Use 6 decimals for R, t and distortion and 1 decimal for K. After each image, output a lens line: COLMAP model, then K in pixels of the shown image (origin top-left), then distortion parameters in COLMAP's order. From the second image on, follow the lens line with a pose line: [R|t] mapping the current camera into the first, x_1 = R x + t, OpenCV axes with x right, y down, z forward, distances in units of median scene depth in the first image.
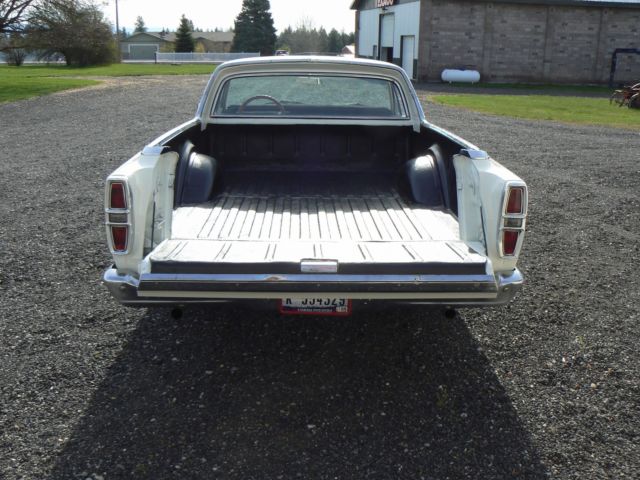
lens RADIAL K [[690.0, 0, 315.6], [0, 690.0, 239.9], [0, 0, 1]] dist [-0.184211, 0.221582]
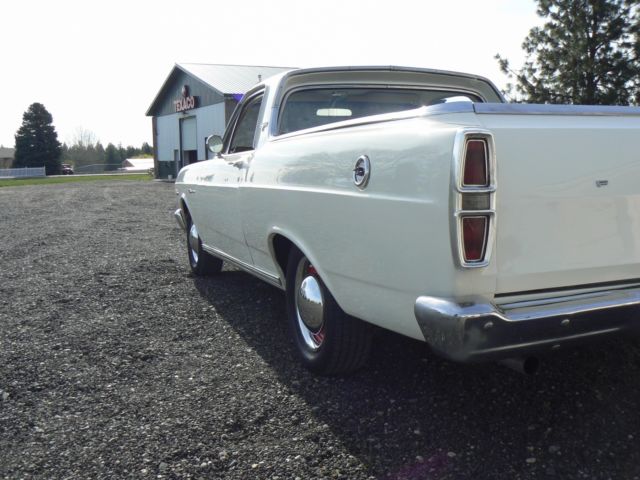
lens RADIAL K [[690.0, 0, 315.6], [0, 690.0, 239.9], [0, 0, 1]] dist [-0.184211, 0.221582]
pose [[0.948763, -0.073648, 0.307287, -0.494493], [0.120990, 0.983020, -0.137961, 0.051849], [-0.291908, 0.168071, 0.941563, 0.417406]]
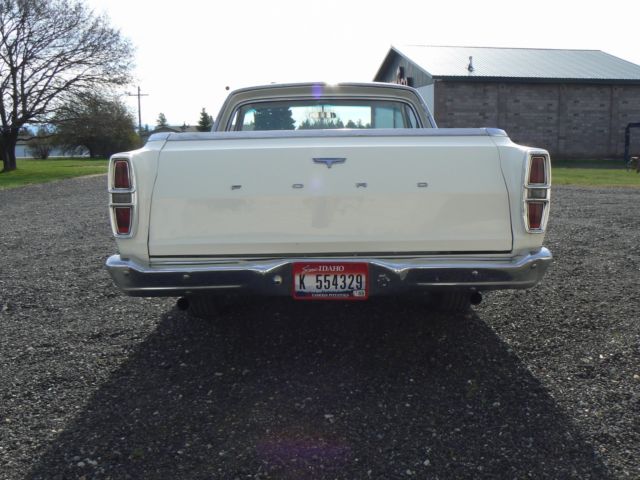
lens RADIAL K [[688.8, 0, 320.0], [0, 688.8, 240.0], [0, 0, 1]] dist [-0.186263, 0.227206]
pose [[0.999396, -0.025754, -0.023323, 0.007484], [0.022481, 0.991115, -0.131097, 0.130552], [0.026492, 0.130494, 0.991095, 0.056331]]
